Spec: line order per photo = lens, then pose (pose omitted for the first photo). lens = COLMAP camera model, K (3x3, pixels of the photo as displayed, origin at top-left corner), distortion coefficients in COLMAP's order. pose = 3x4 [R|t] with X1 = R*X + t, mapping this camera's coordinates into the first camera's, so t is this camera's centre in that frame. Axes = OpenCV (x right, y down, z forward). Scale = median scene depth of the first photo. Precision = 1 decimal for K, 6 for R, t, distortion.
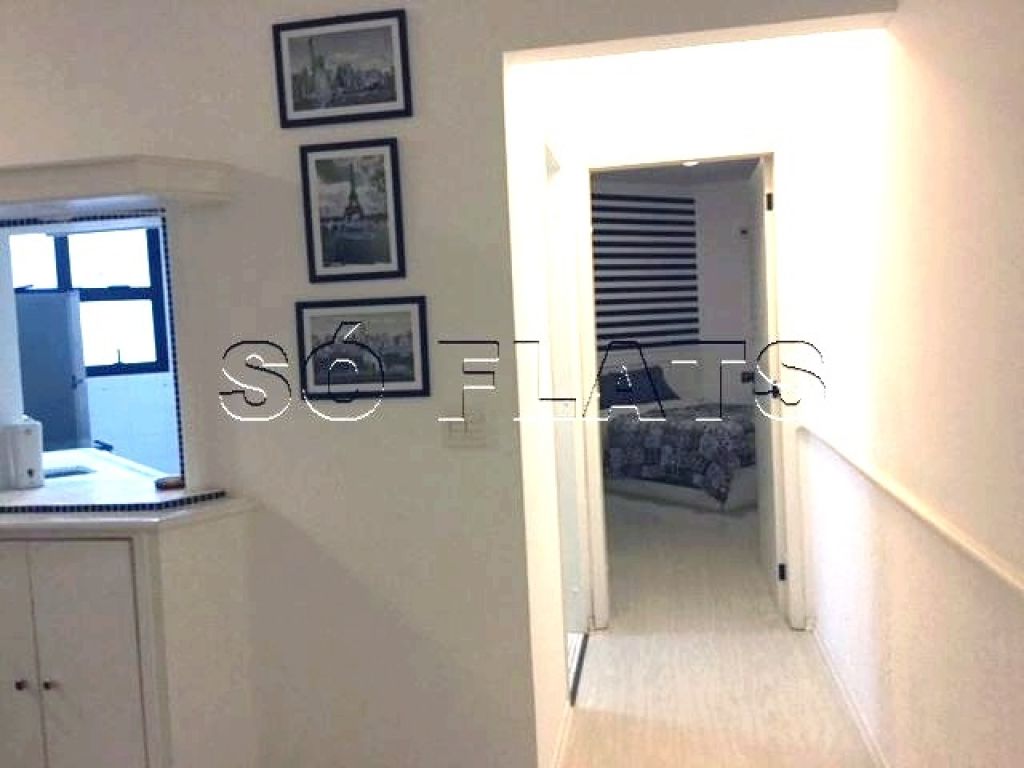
lens RADIAL K [[927.6, 0, 503.8], [0, 927.6, 376.7], [0, 0, 1]] dist [0.143695, -0.269194]
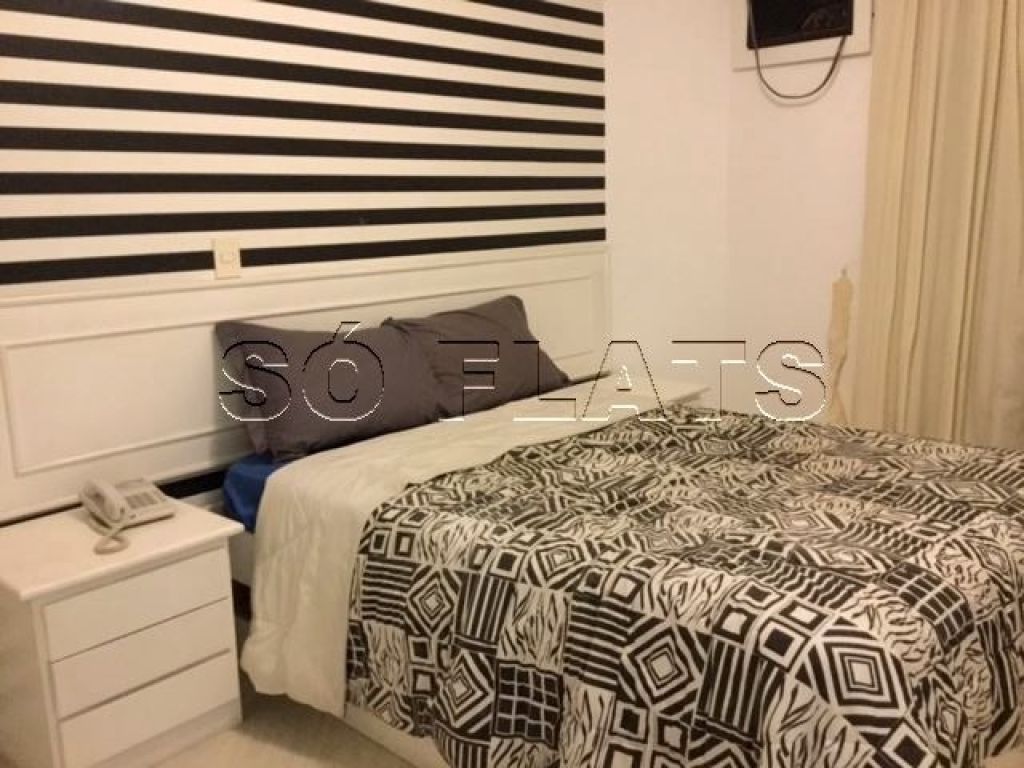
lens RADIAL K [[927.6, 0, 503.8], [0, 927.6, 376.7], [0, 0, 1]] dist [0.143695, -0.269194]
pose [[0.980227, -0.008620, 0.197687, 0.104023], [-0.014974, 0.992955, 0.117545, -0.028918], [-0.197307, -0.118181, 0.973192, 0.762128]]
